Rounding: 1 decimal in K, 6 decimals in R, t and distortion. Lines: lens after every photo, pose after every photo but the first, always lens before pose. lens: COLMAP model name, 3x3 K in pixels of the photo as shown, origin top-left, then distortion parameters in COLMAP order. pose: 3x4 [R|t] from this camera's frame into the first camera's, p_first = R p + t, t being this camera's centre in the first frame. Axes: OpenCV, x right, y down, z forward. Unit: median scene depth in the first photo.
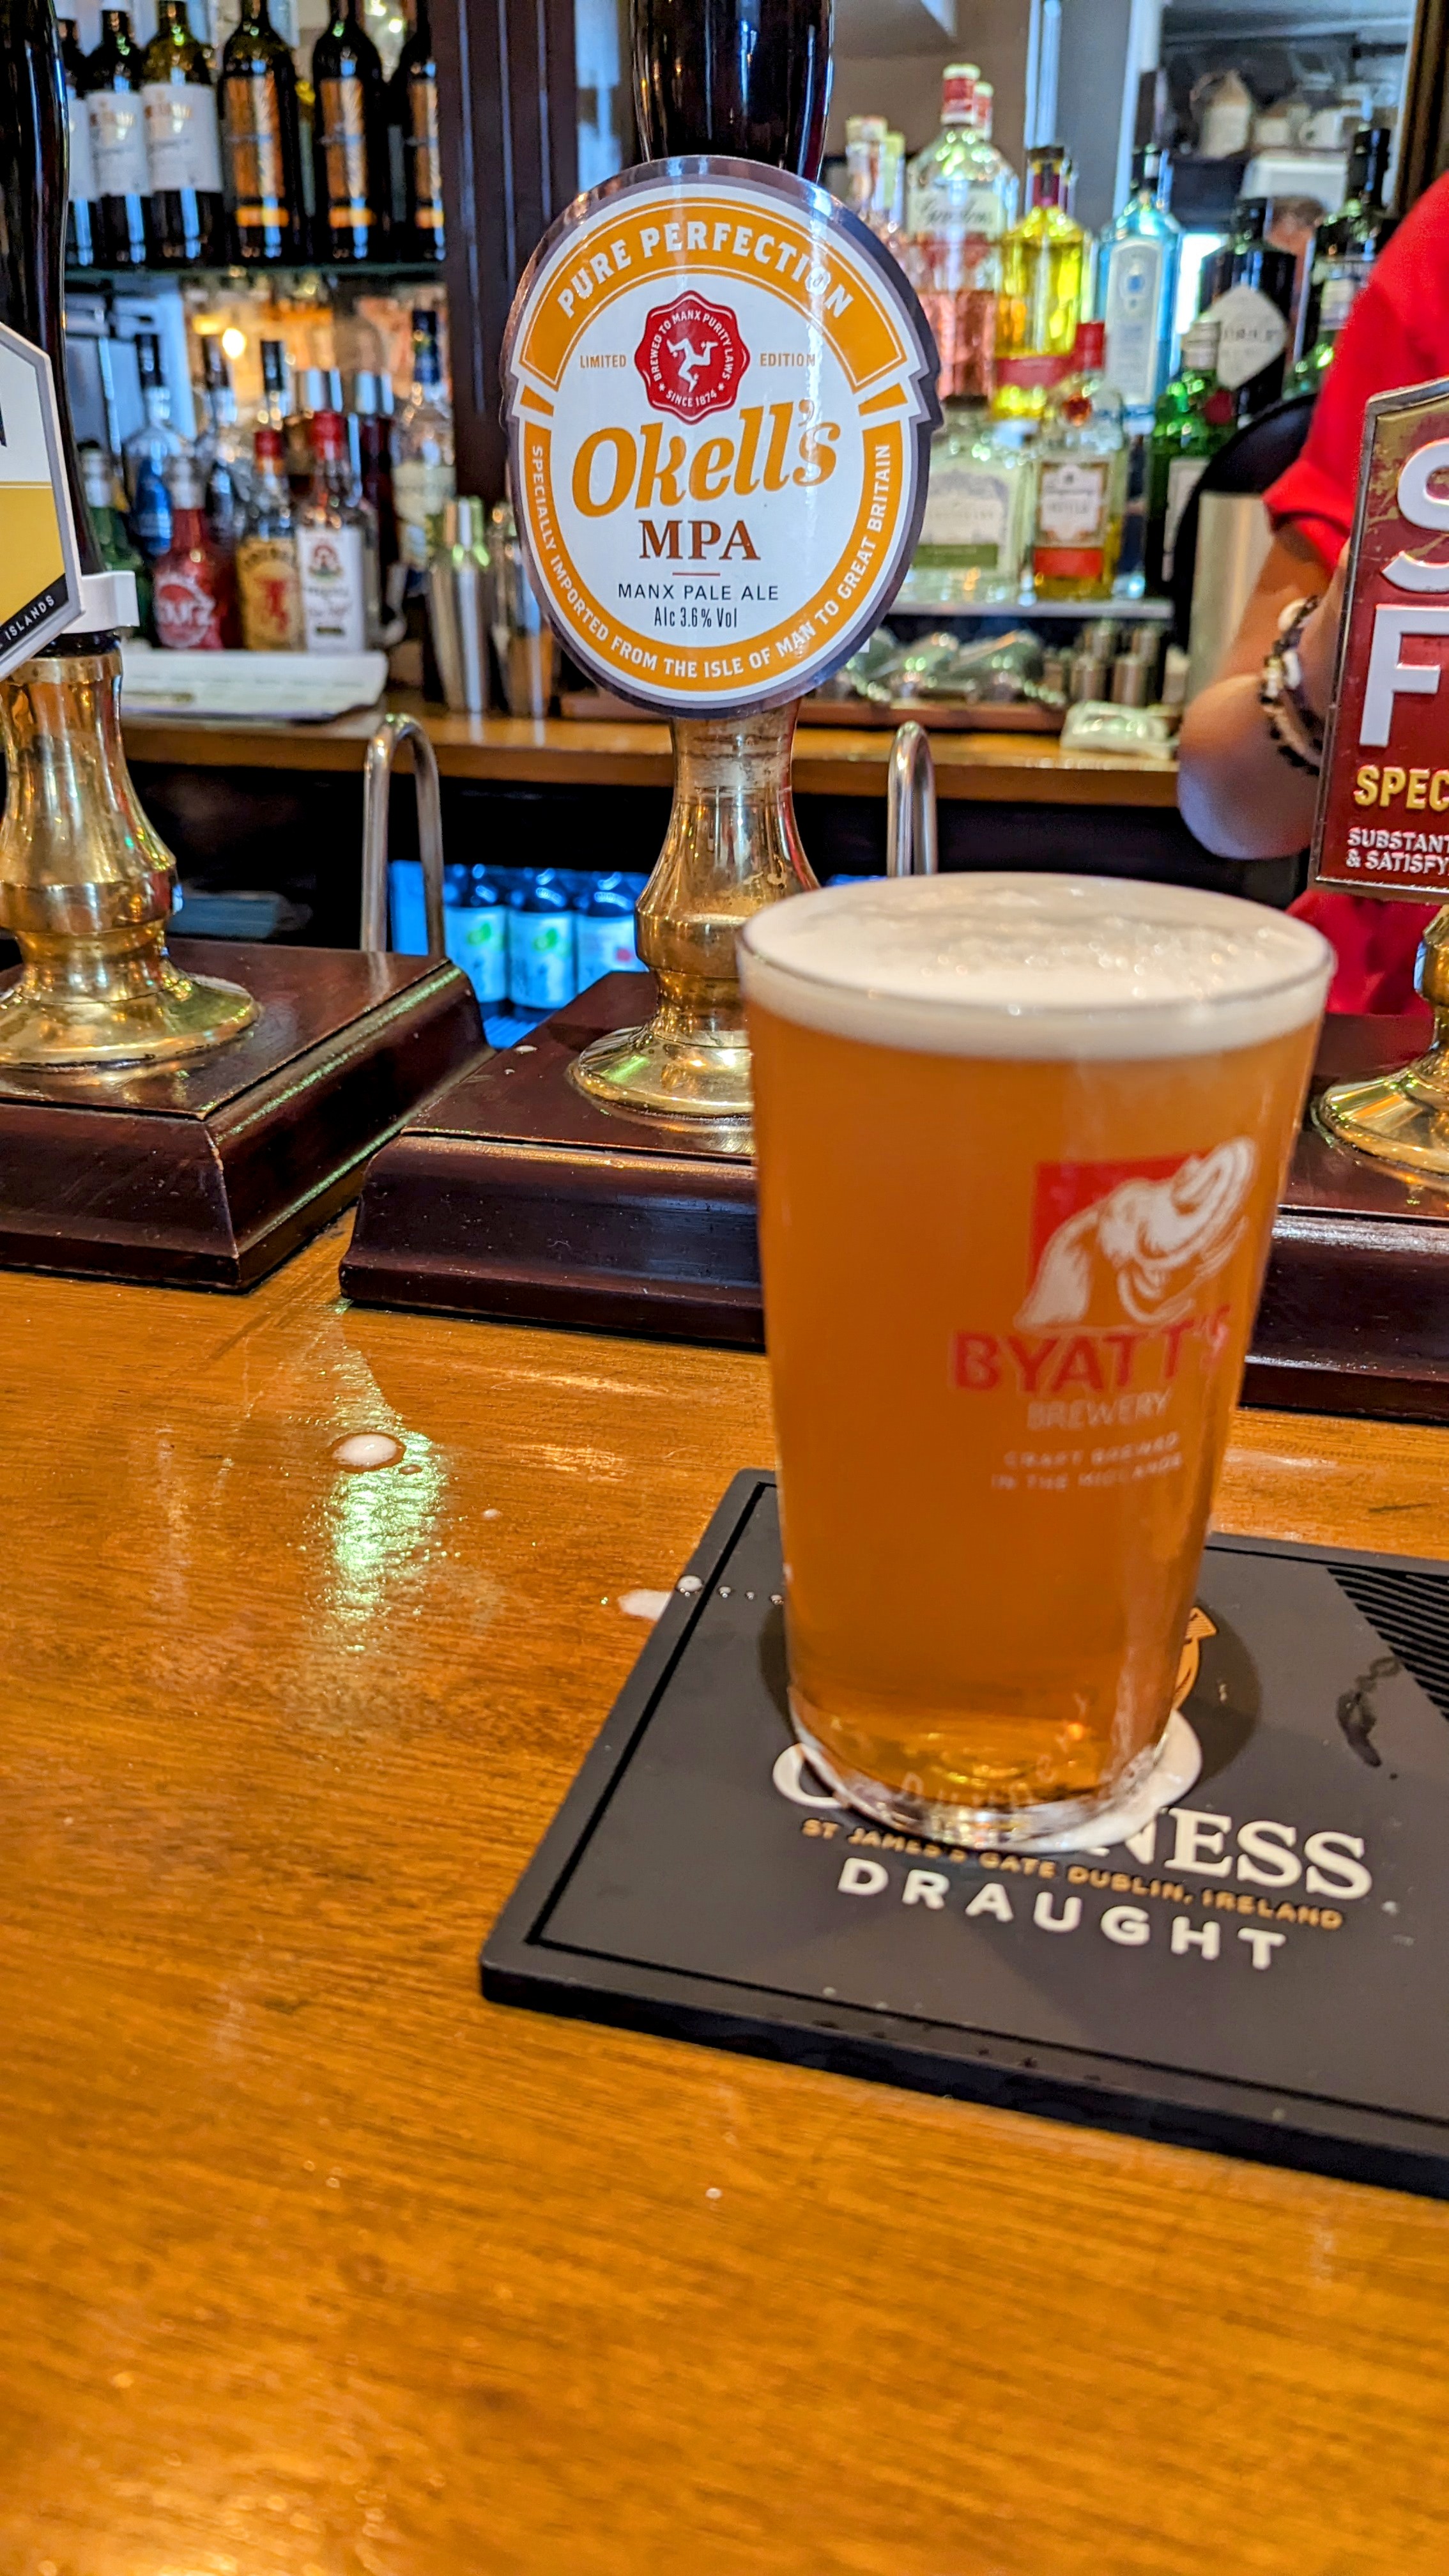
lens RADIAL K [[1870.5, 0, 724.5], [0, 1870.5, 1288.0], [0, 0, 1]] dist [-0.002684, -0.000011]
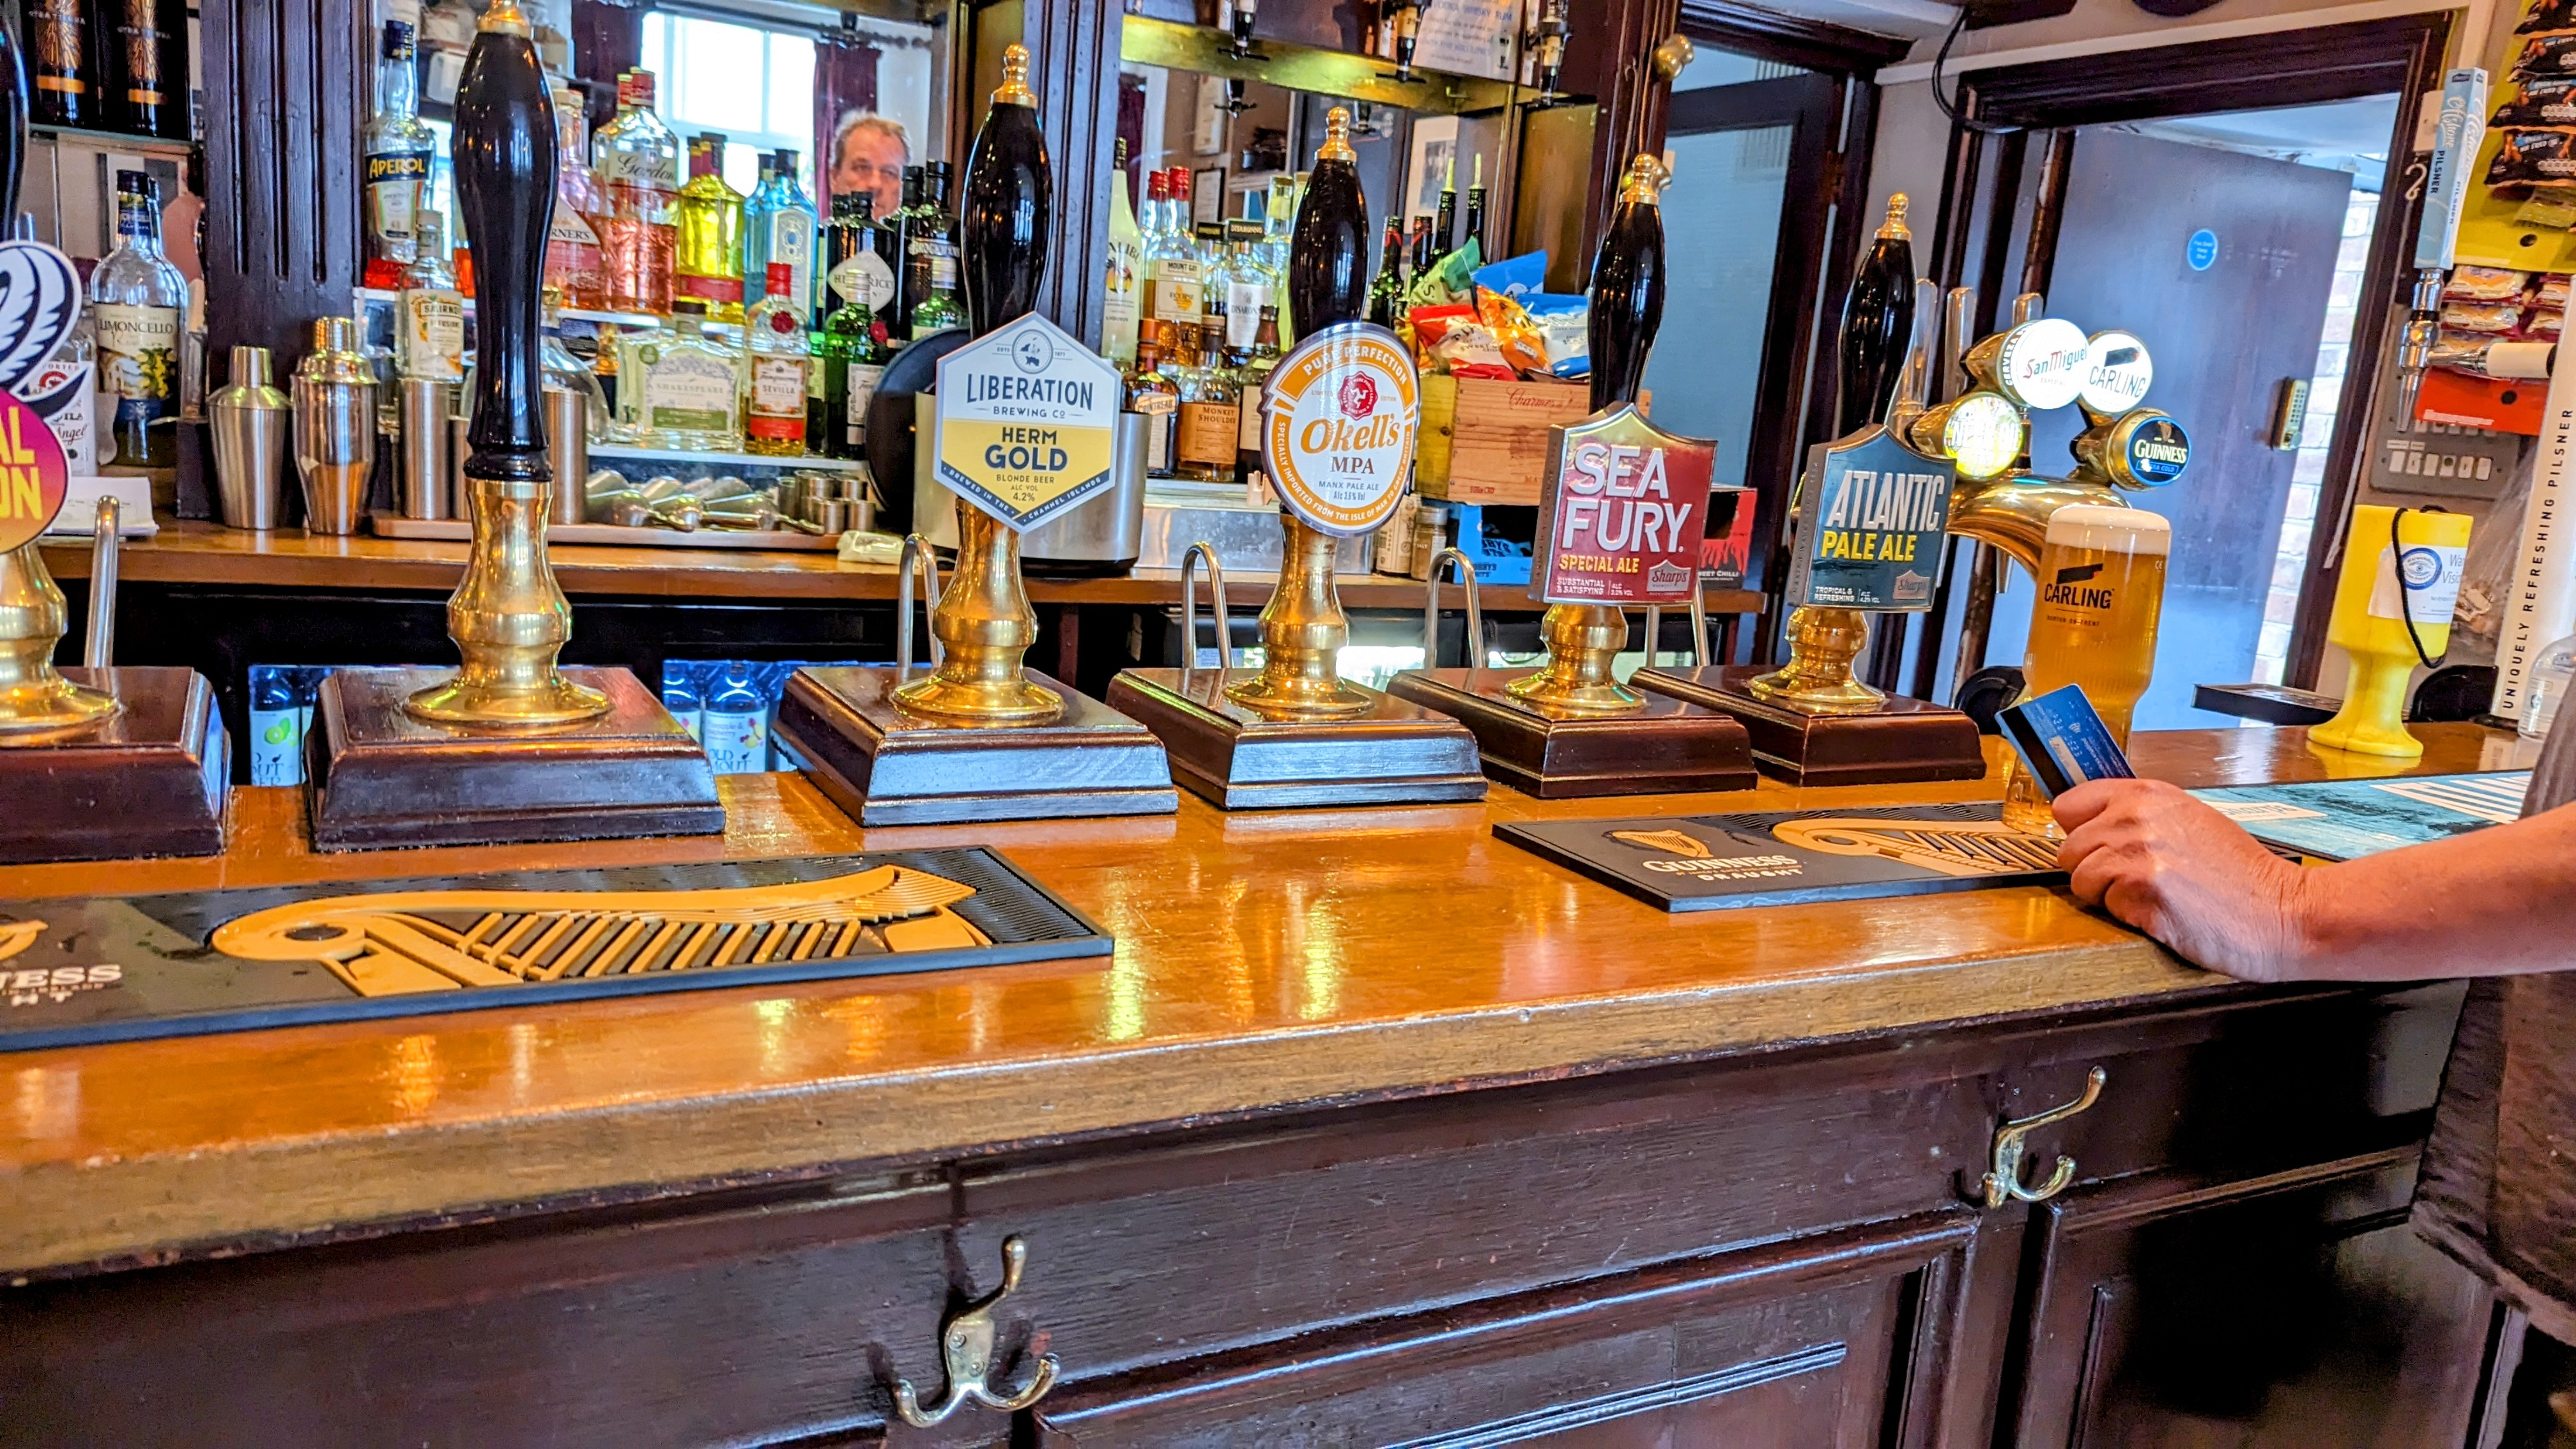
lens RADIAL K [[1857.2, 0, 1288.0], [0, 1857.2, 724.5], [0, 0, 1]] dist [0.053313, -0.000908]
pose [[0.726407, -0.065701, 0.684117, -1.669546], [0.199375, 0.972759, -0.118277, 0.180271], [-0.657710, 0.222313, 0.719718, -0.561941]]
